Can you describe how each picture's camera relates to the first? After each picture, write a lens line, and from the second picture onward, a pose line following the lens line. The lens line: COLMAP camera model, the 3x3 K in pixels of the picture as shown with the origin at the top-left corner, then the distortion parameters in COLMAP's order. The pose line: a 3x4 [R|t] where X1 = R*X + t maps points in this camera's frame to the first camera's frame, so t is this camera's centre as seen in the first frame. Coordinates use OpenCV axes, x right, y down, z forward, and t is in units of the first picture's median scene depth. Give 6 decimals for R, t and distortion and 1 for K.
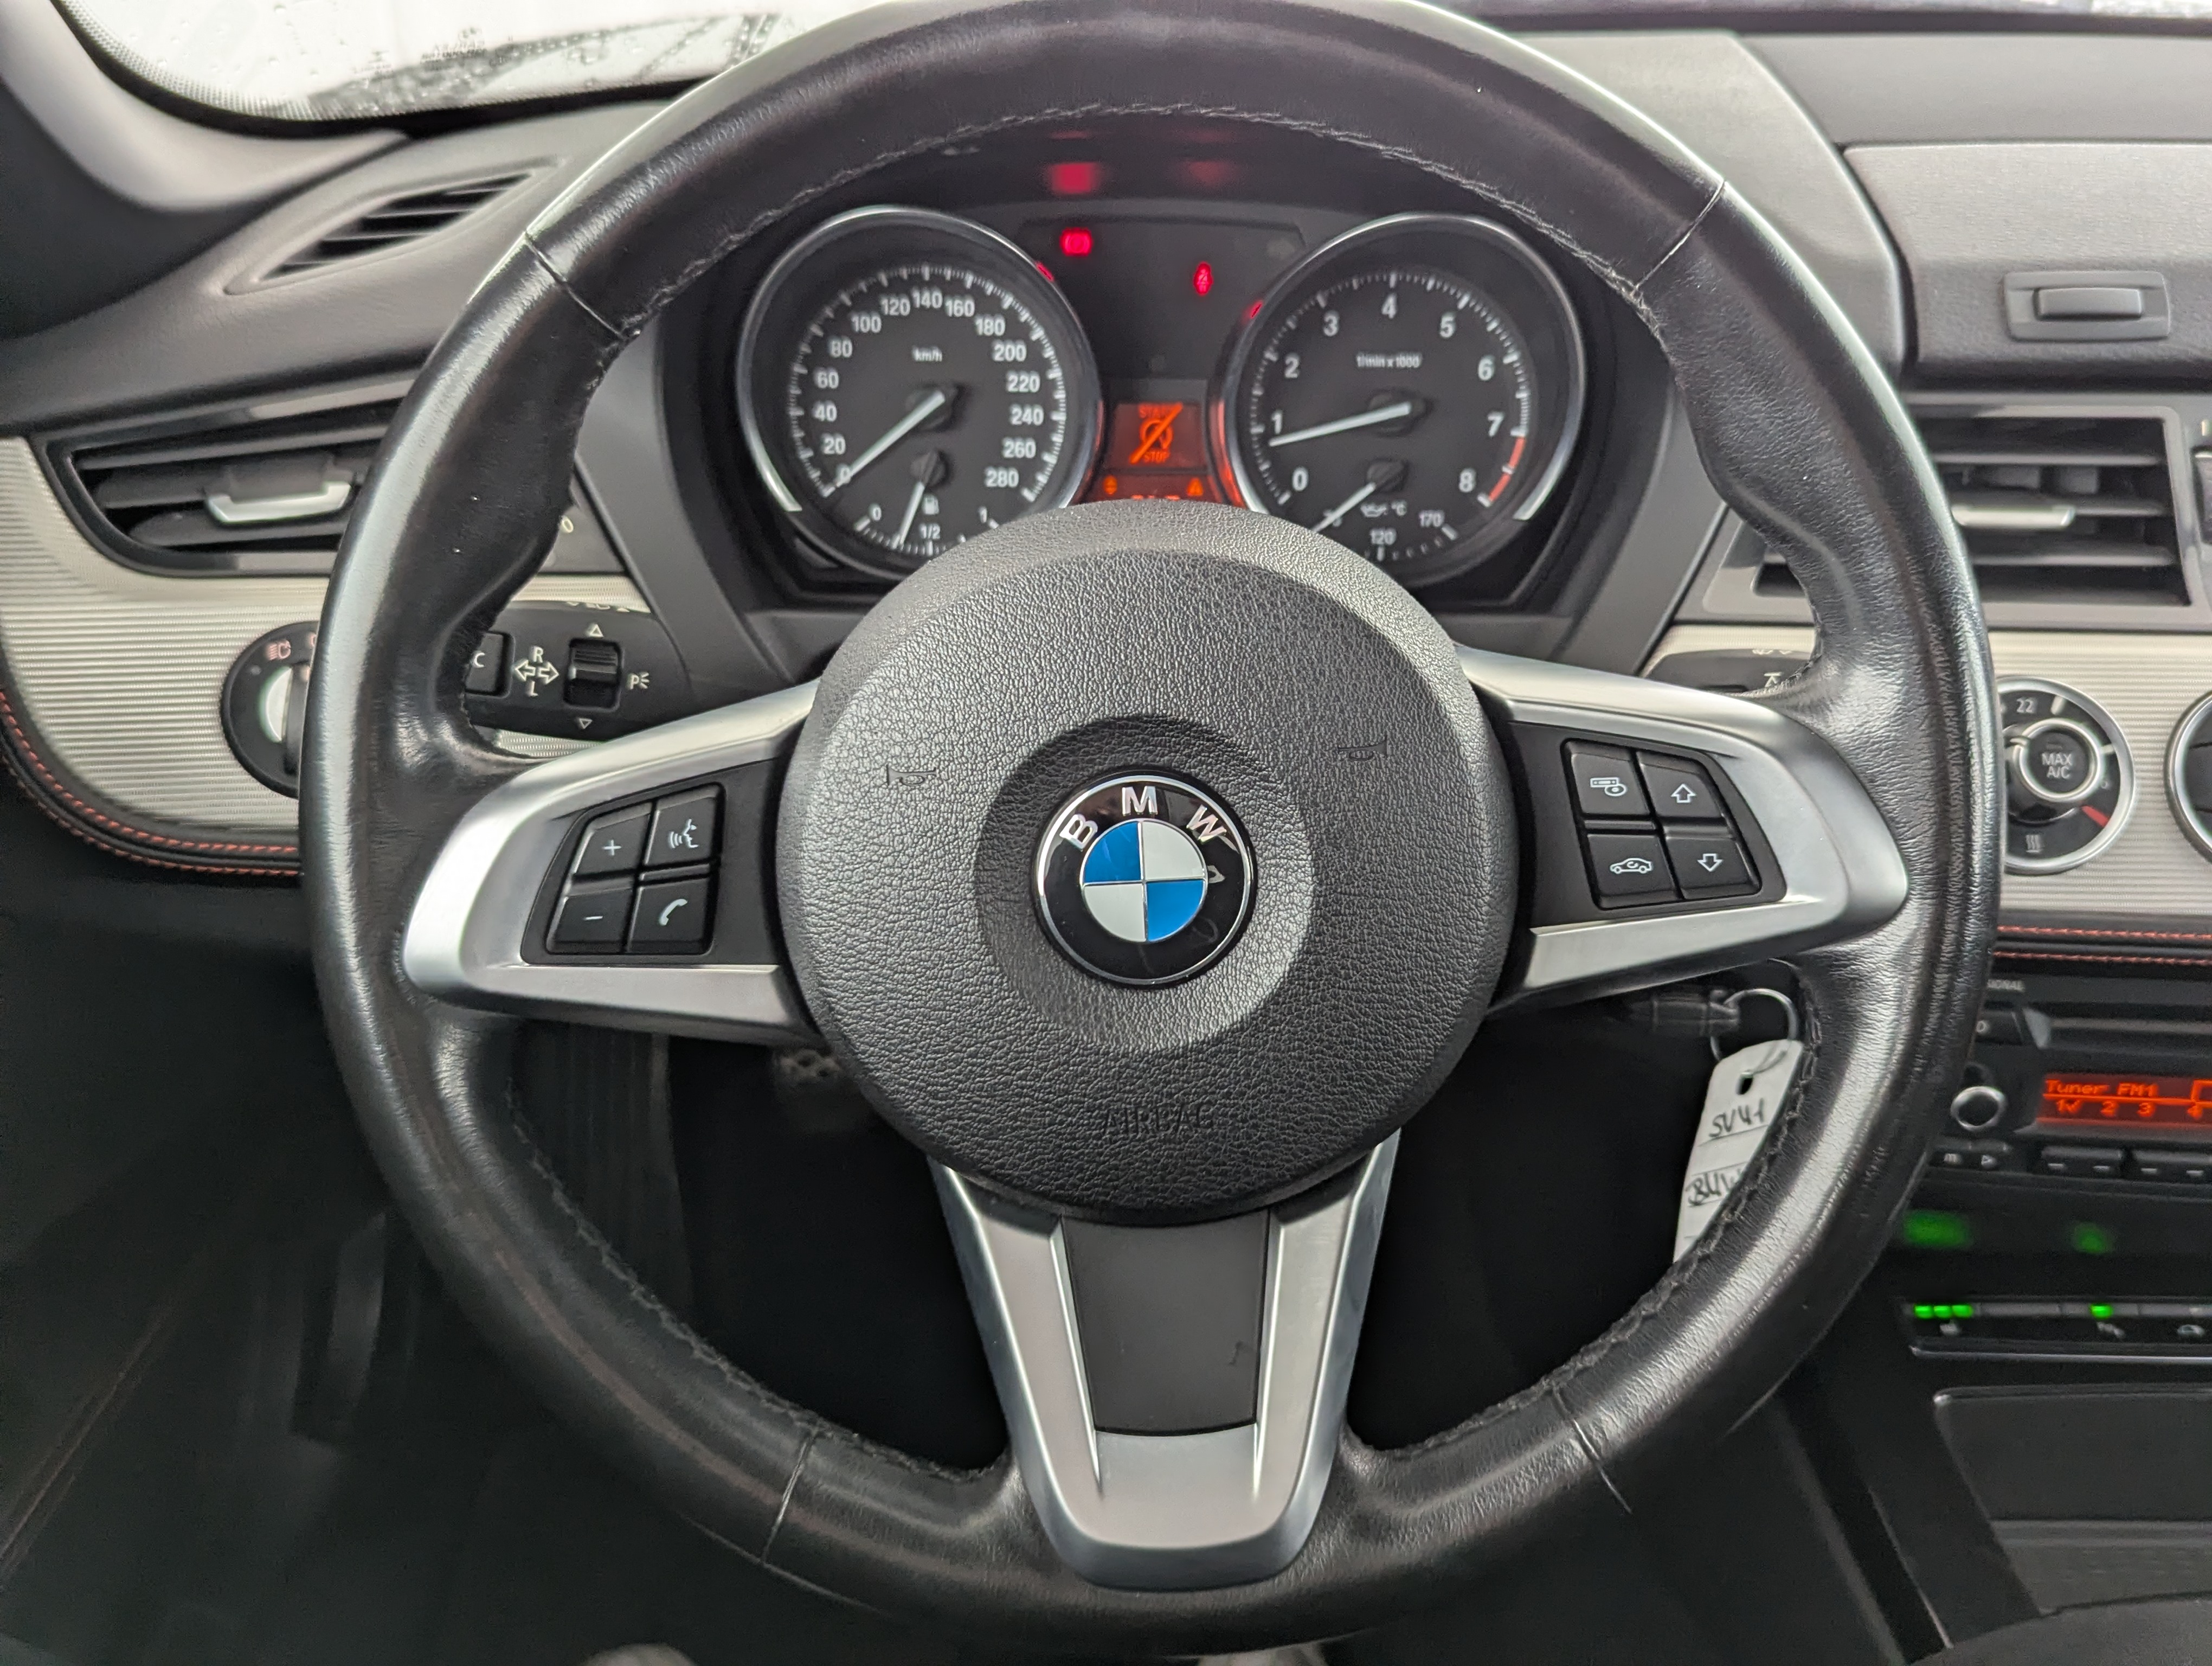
lens RADIAL K [[2042.8, 0, 1122.9], [0, 2042.8, 810.9], [0, 0, 1]] dist [0.029154, 0.000000]
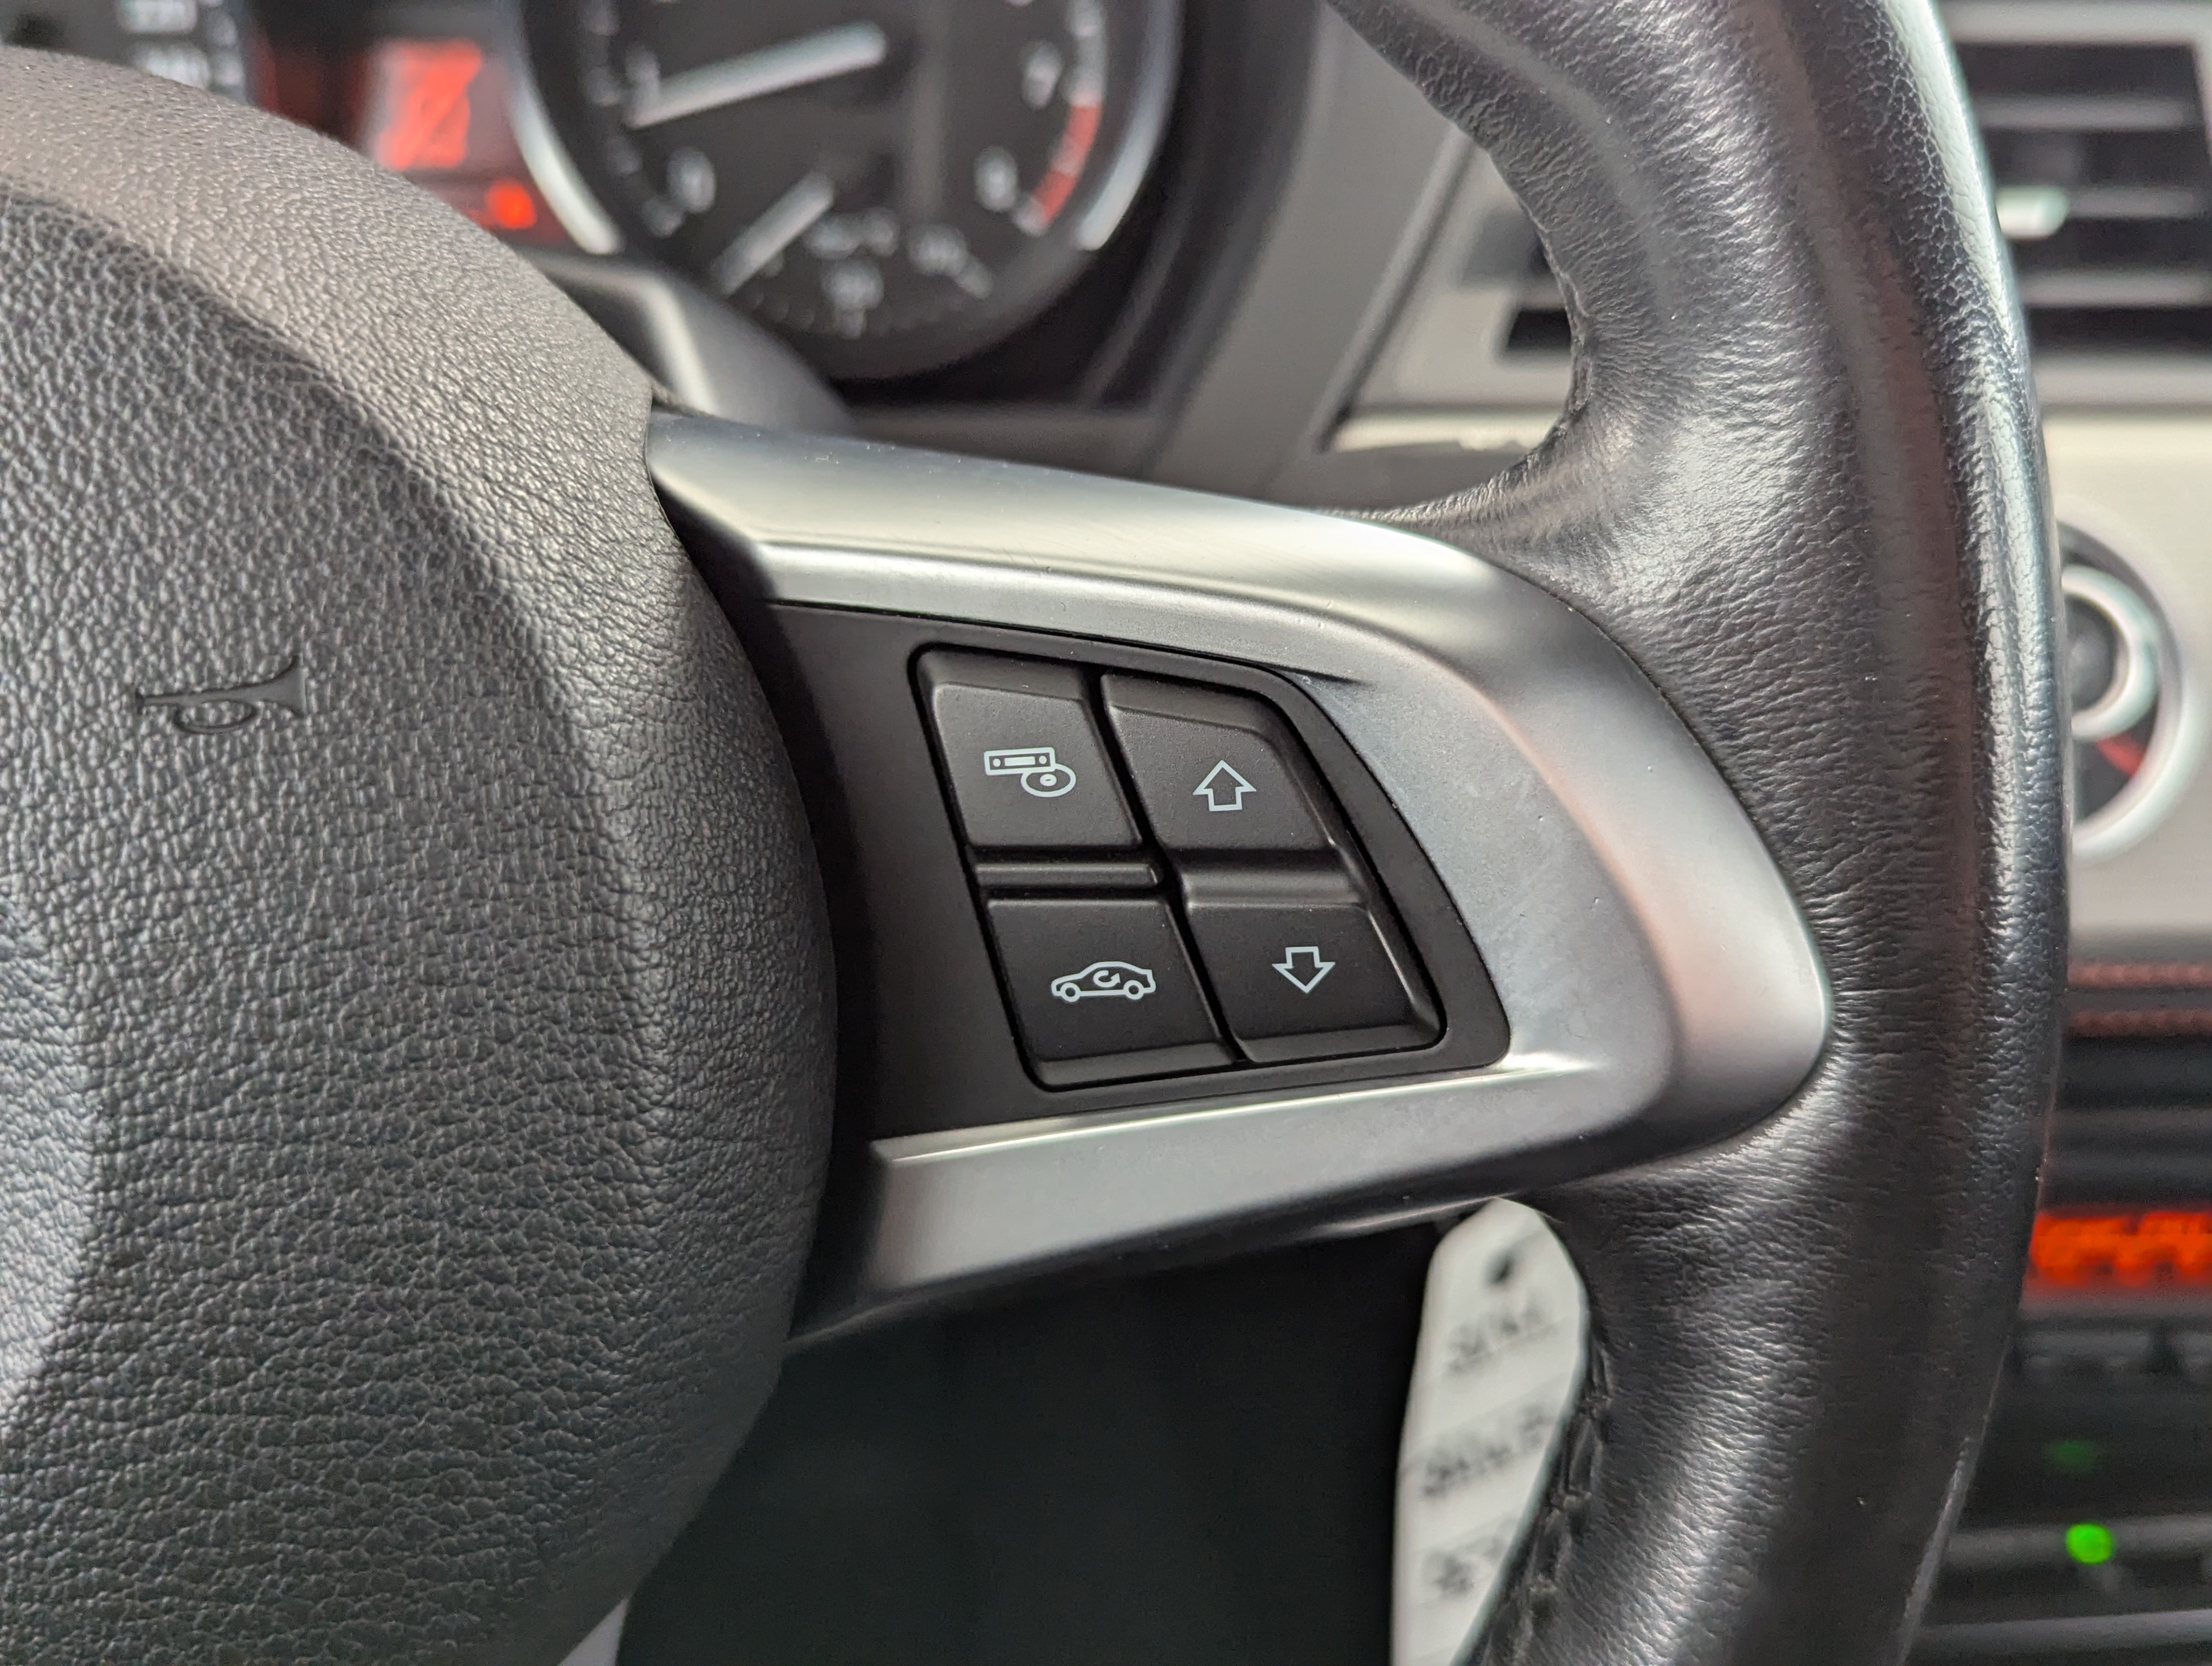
lens RADIAL K [[2042.8, 0, 1116.3], [0, 2042.8, 829.7], [0, 0, 1]] dist [0.029154, 0.000000]
pose [[0.996653, -0.039369, 0.071649, 0.225419], [0.035450, 0.997847, 0.055180, -0.021092], [-0.073667, -0.052455, 0.995902, 0.631366]]
